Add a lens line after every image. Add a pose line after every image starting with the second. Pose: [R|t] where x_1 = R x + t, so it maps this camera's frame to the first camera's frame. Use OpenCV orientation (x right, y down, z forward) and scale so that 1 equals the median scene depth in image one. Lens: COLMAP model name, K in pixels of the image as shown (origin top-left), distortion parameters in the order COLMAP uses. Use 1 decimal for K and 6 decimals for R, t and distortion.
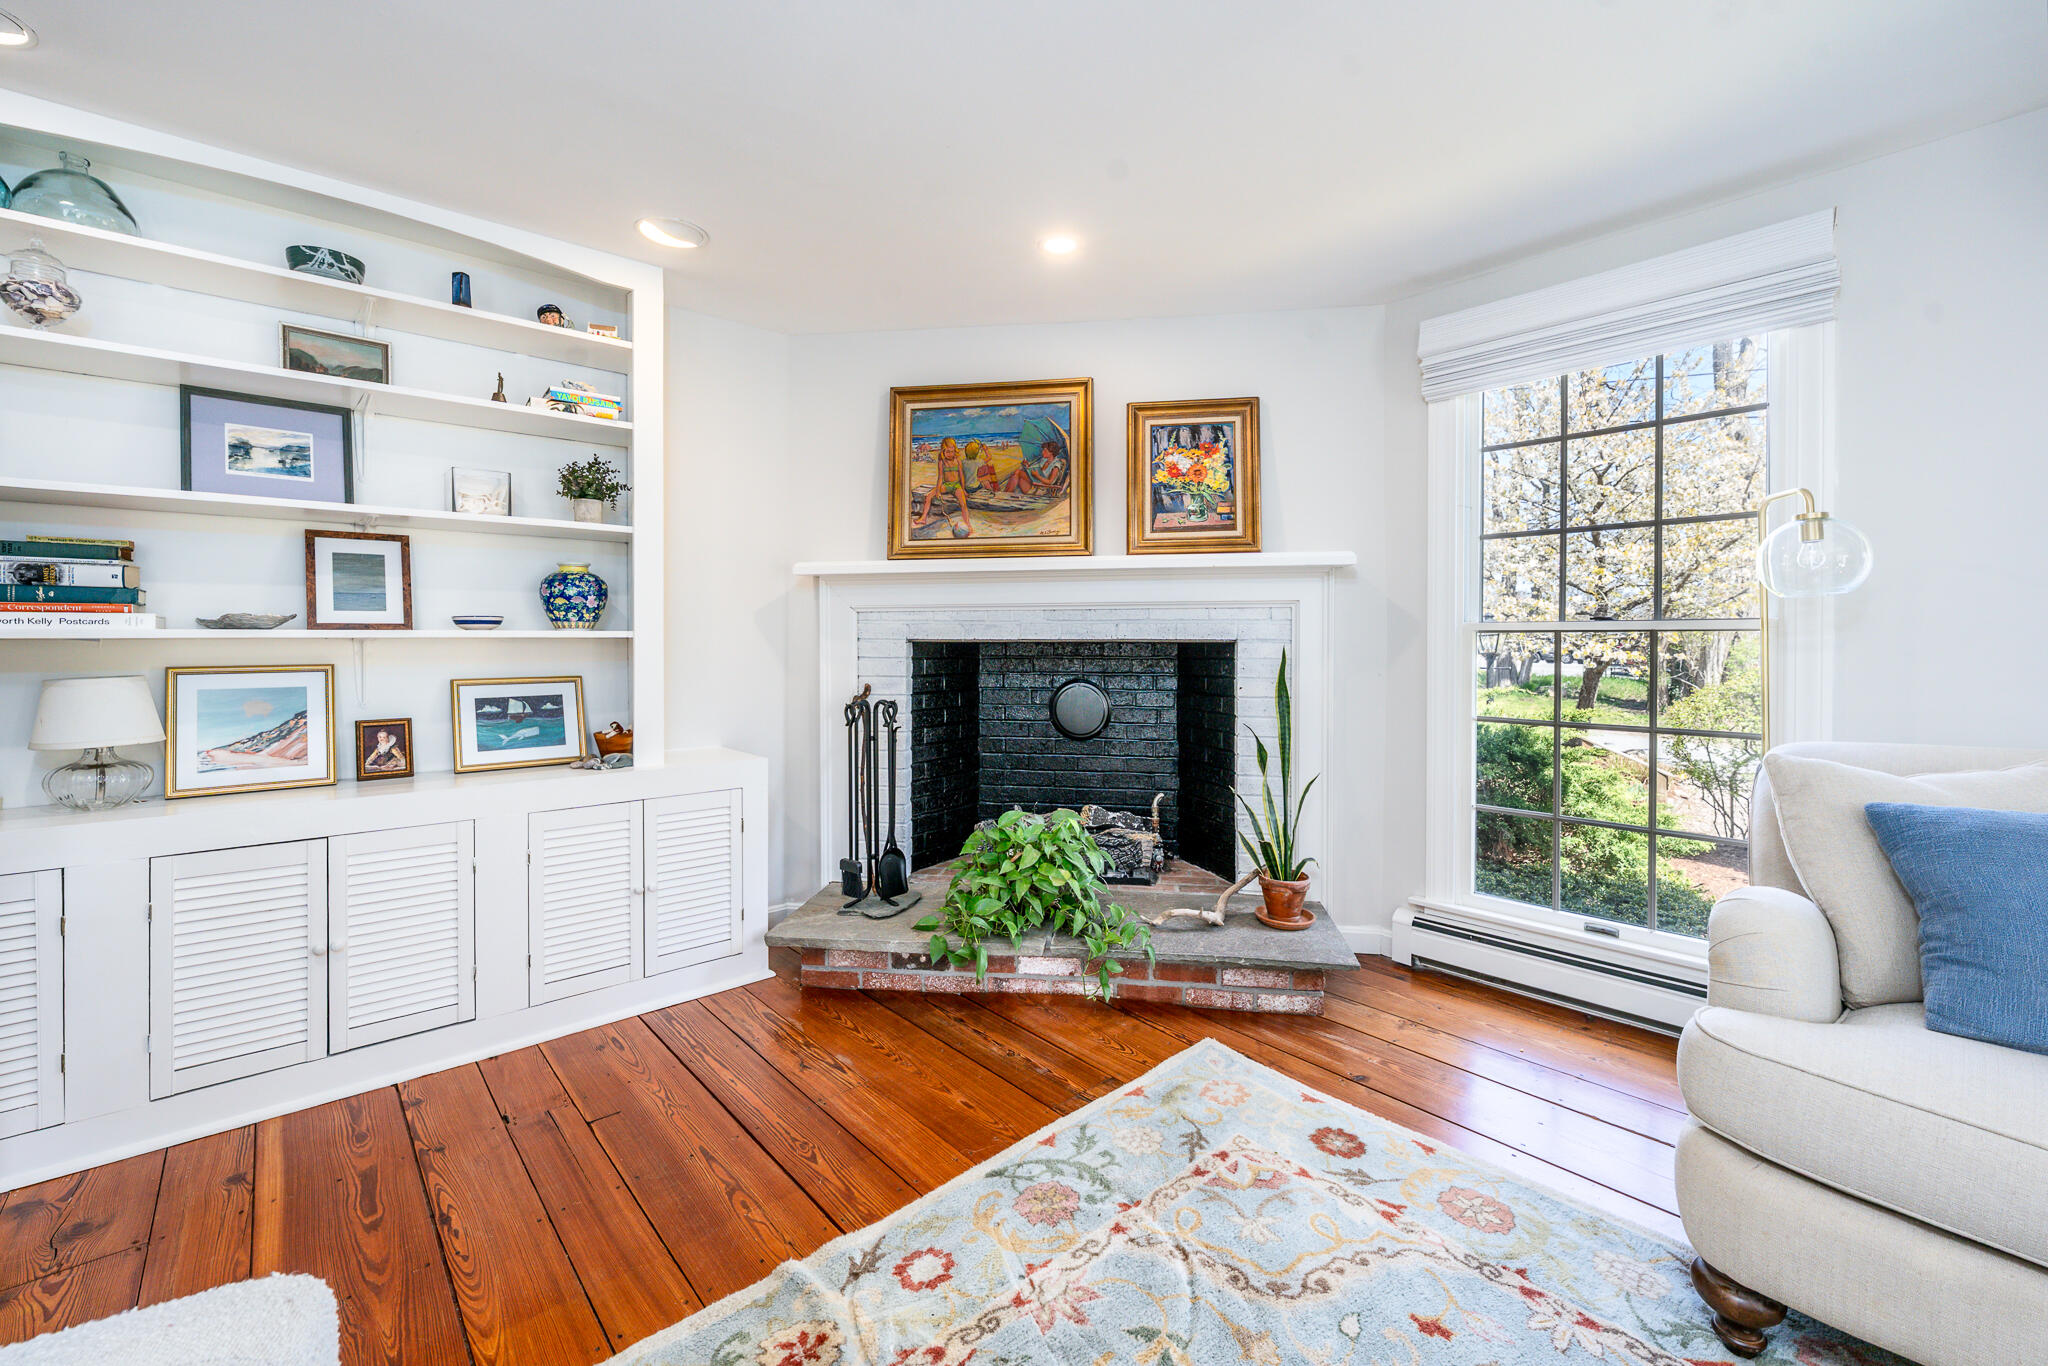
lens RADIAL K [[863.0, 0, 1025.3], [0, 863.0, 644.1], [0, 0, 1]] dist [0.001344, -0.000533]
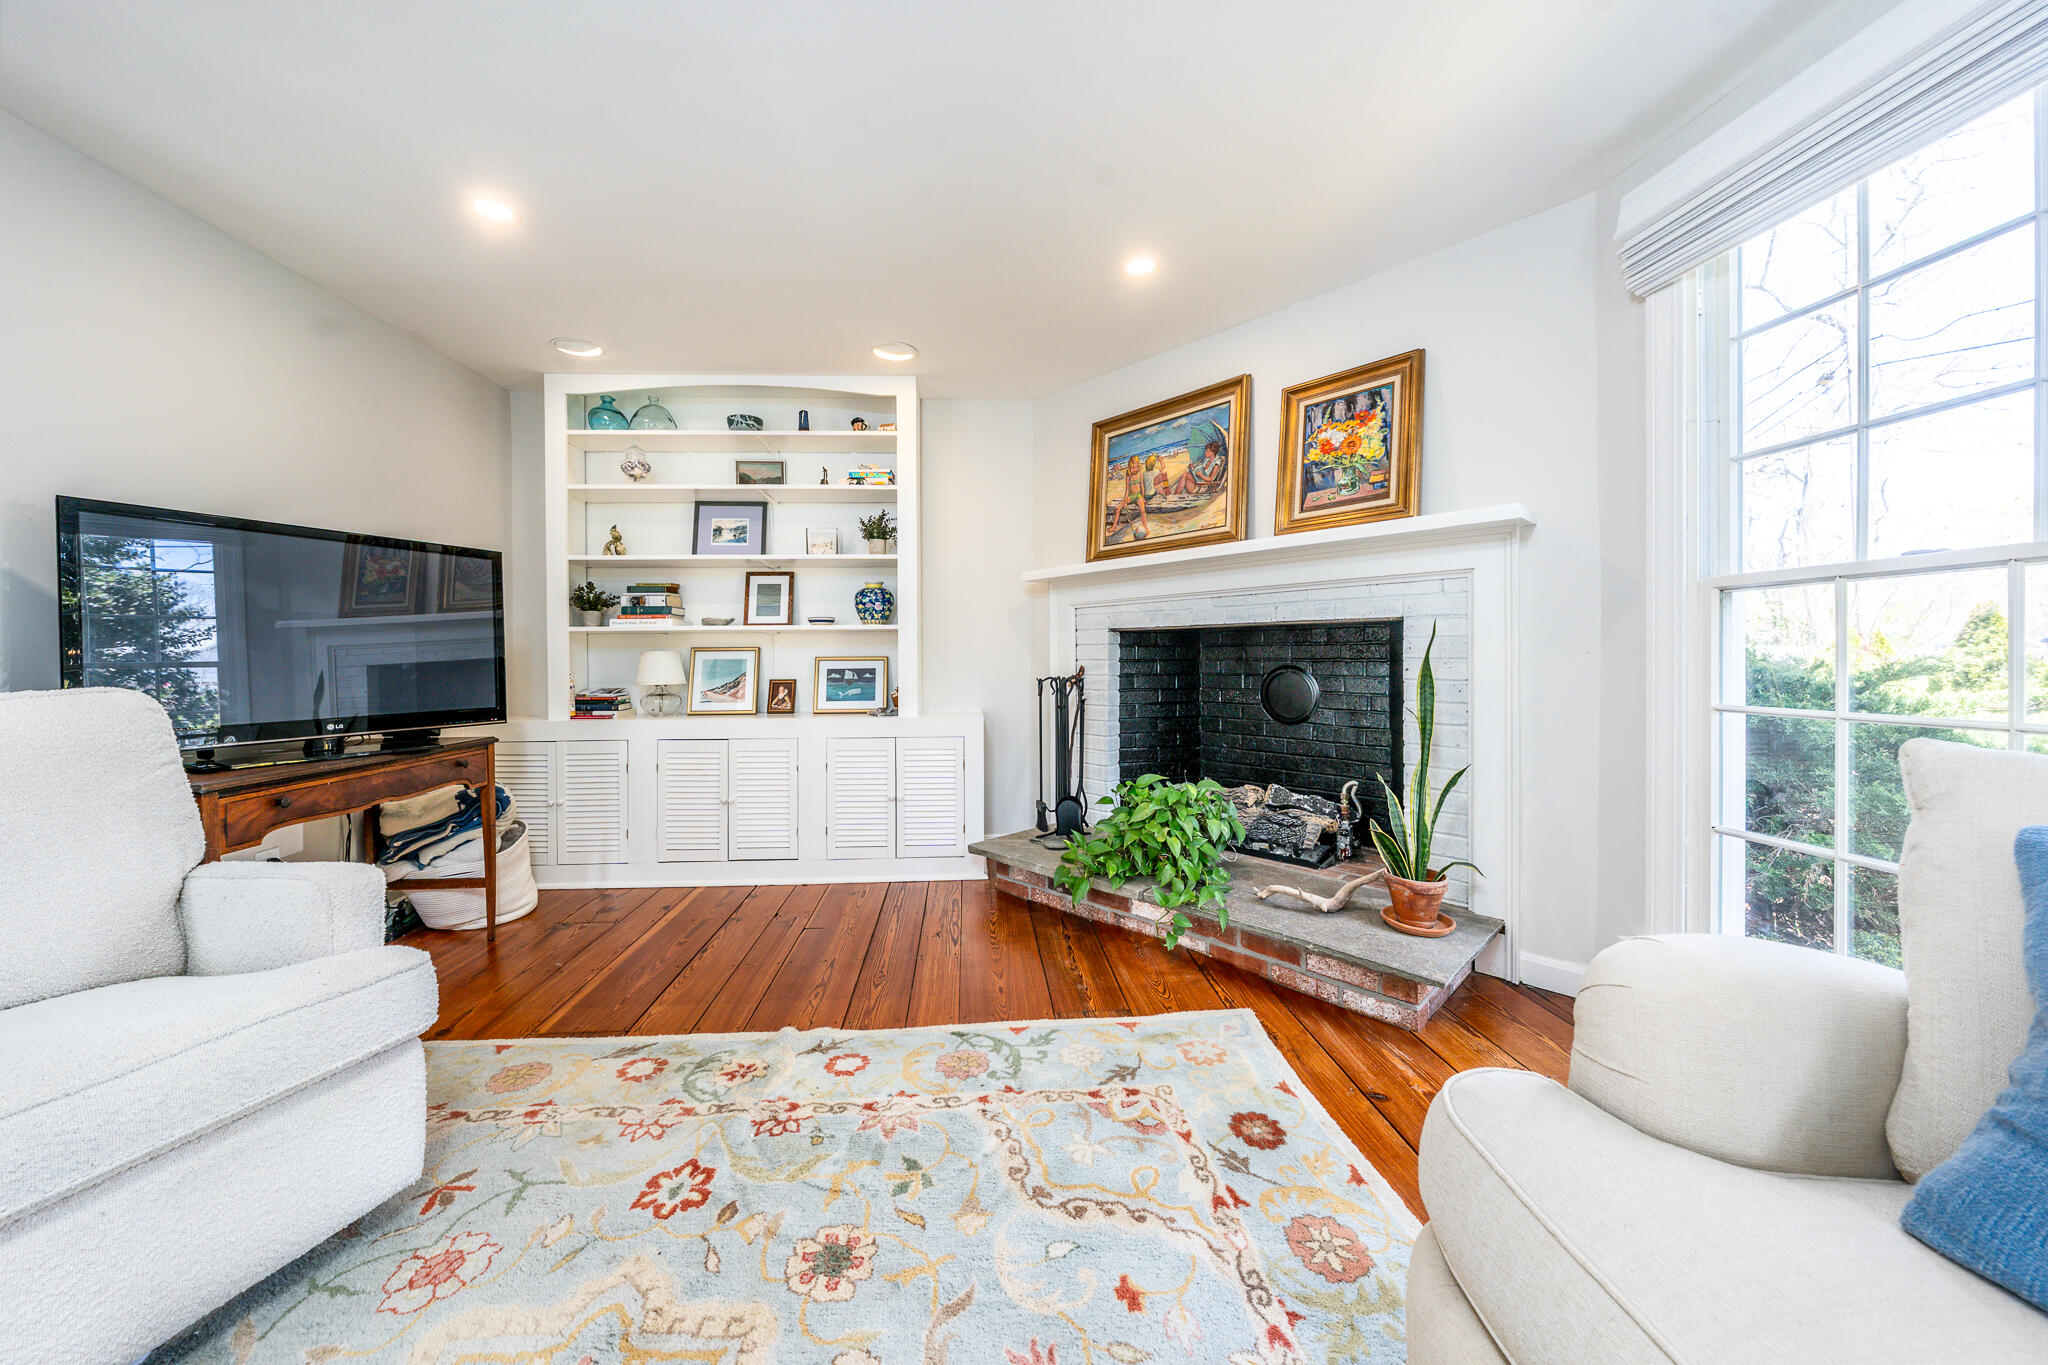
lens RADIAL K [[717.4, 0, 998.2], [0, 717.4, 655.1], [0, 0, 1]] dist [0.000571, -0.000235]
pose [[0.772962, -0.007342, -0.634410, 0.469758], [0.001256, 0.999949, -0.010042, 0.050902], [0.634451, 0.006965, 0.772932, 0.158057]]
